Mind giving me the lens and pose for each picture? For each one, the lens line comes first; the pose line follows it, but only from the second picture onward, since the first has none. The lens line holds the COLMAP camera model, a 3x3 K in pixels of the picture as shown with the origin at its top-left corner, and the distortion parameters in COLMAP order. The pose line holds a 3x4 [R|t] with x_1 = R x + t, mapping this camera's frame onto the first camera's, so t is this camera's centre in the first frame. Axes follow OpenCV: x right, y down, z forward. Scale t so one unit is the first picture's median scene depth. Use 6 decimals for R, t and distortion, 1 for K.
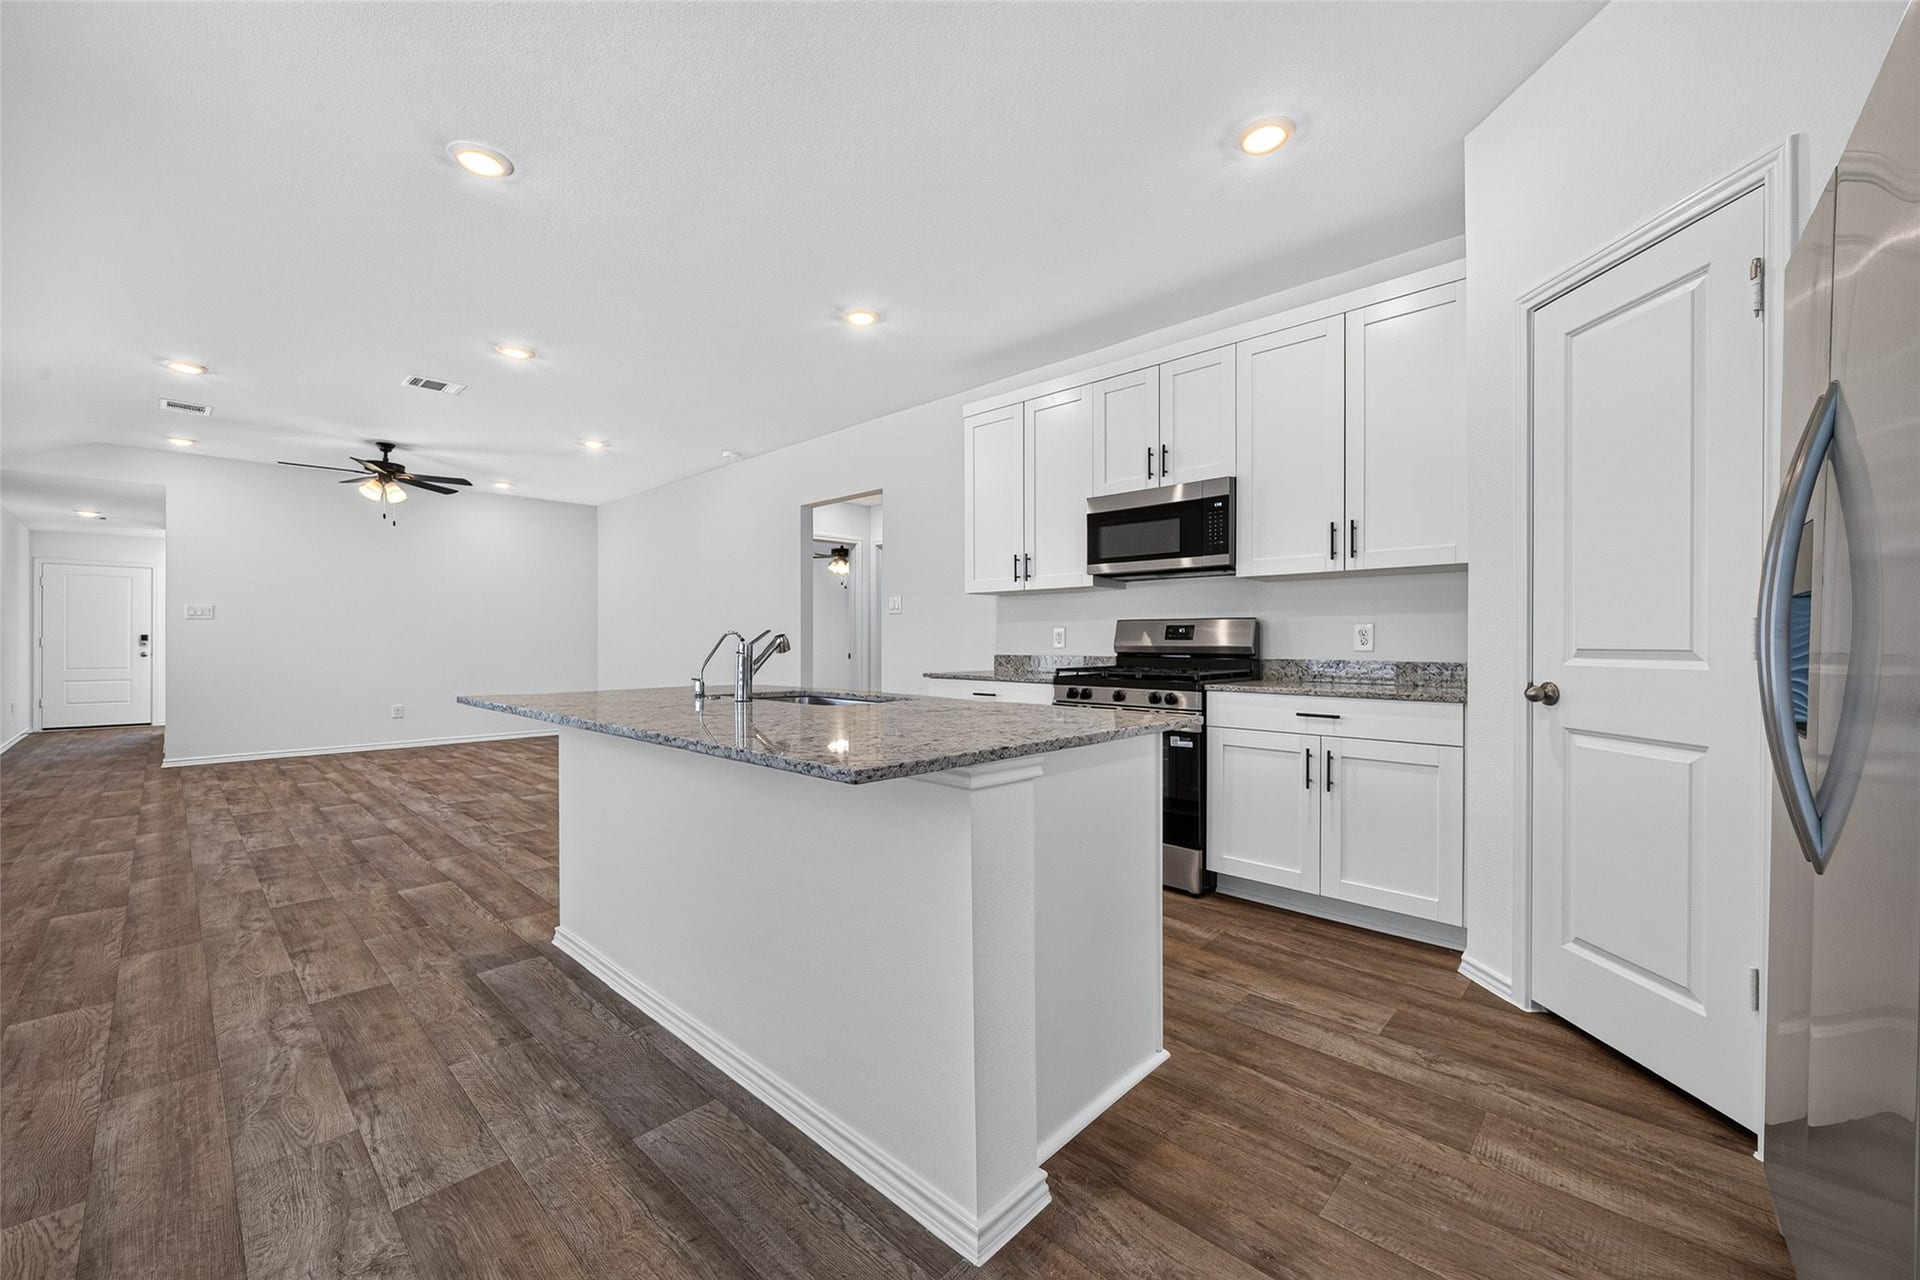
lens RADIAL K [[744.6, 0, 960.0], [0, 744.6, 640.0], [0, 0, 1]] dist [0.001739, 0.000159]
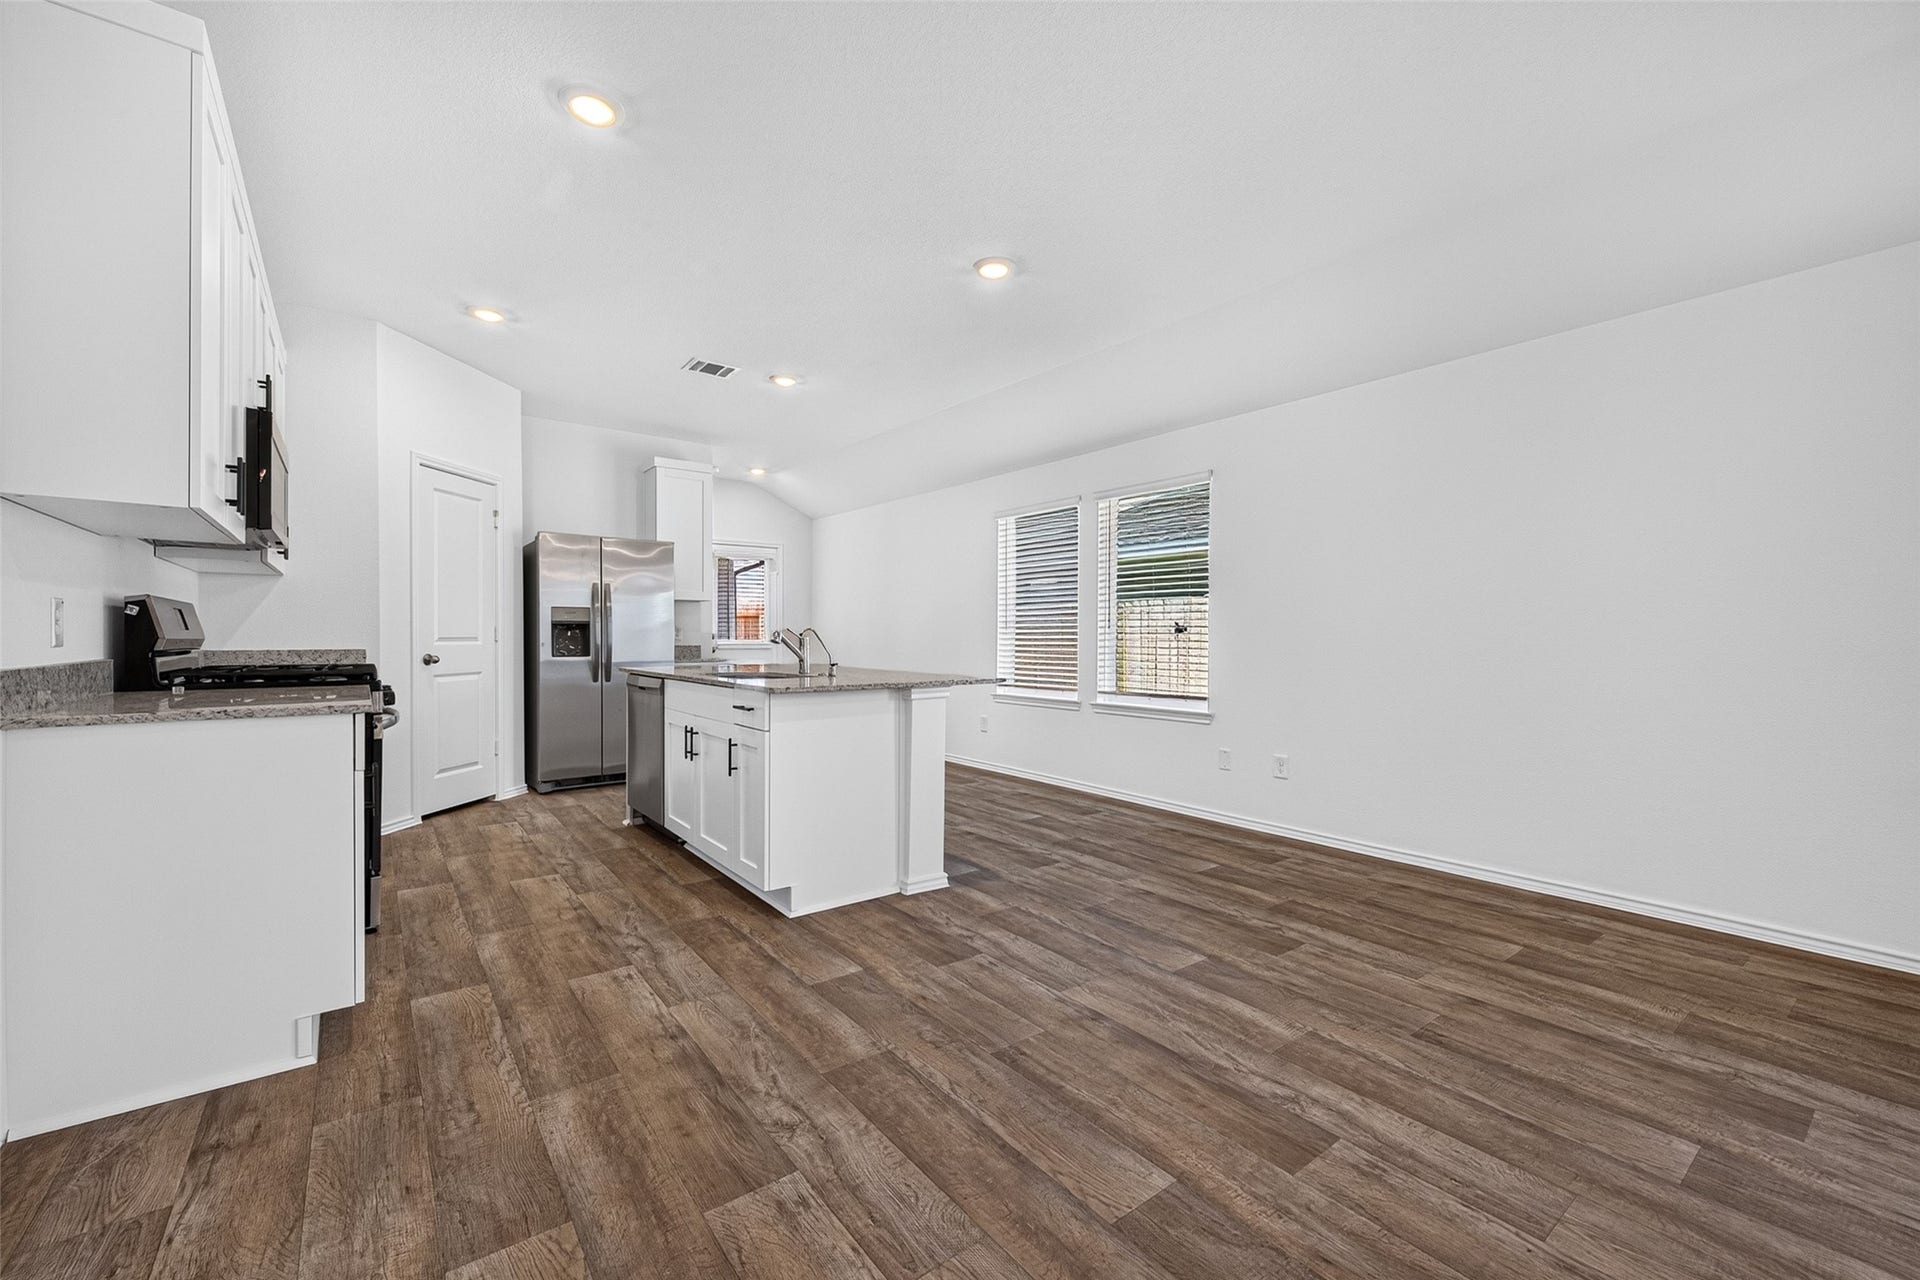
lens RADIAL K [[780.3, 0, 935.4], [0, 780.3, 643.0], [0, 0, 1]] dist [0.010915, 0.000033]
pose [[-0.984640, -0.005774, 0.174499, -0.825522], [-0.004616, 0.999965, 0.007039, 0.004915], [-0.174533, 0.006125, -0.984632, 2.490237]]
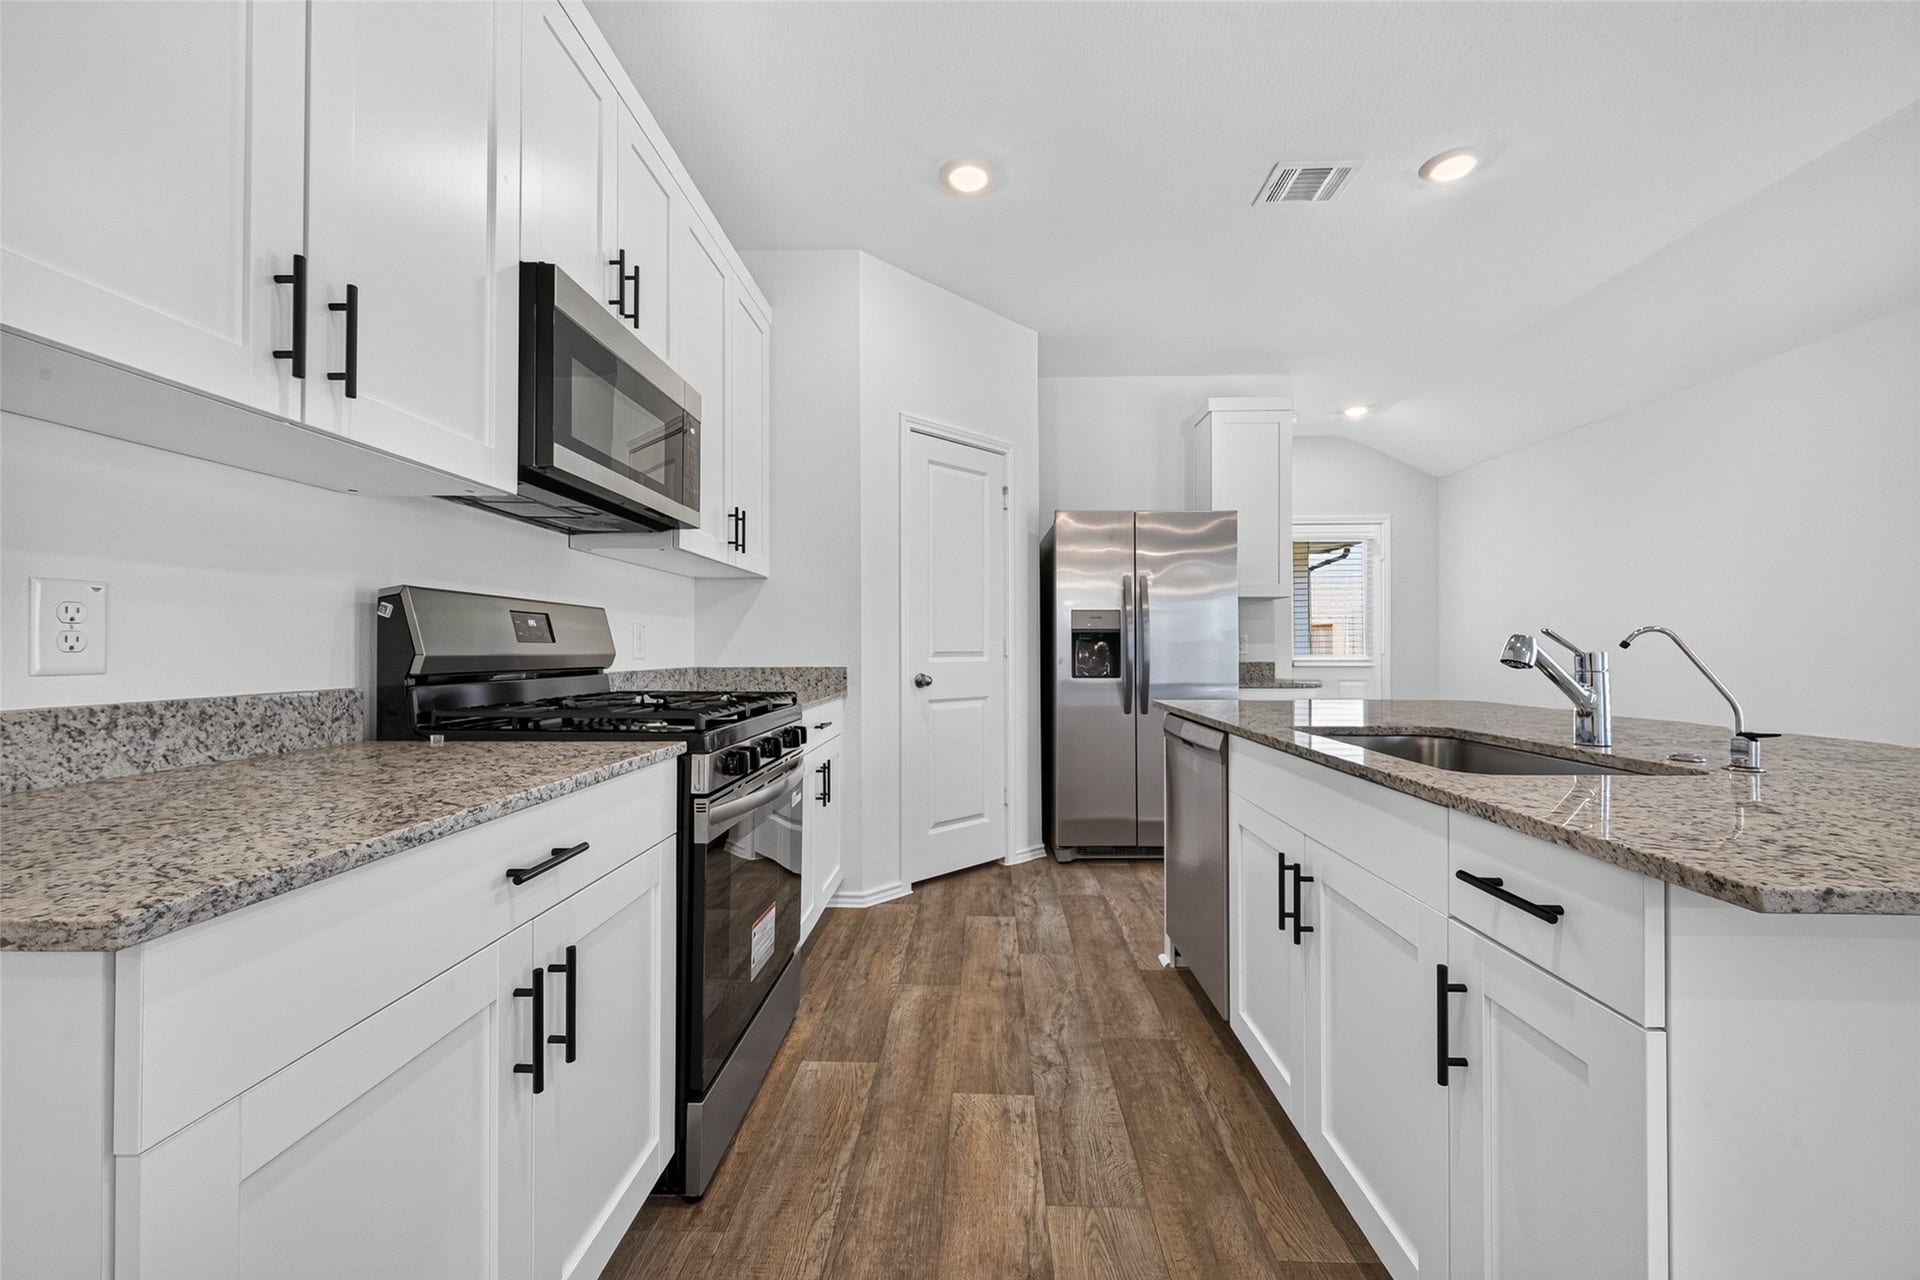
lens RADIAL K [[744.6, 0, 960.0], [0, 744.6, 640.0], [0, 0, 1]] dist [0.001739, 0.000159]
pose [[-0.665025, 0.006449, 0.746793, -0.386512], [-0.003411, 0.999926, -0.011672, 0.003961], [-0.746813, -0.010309, -0.664954, 1.725809]]
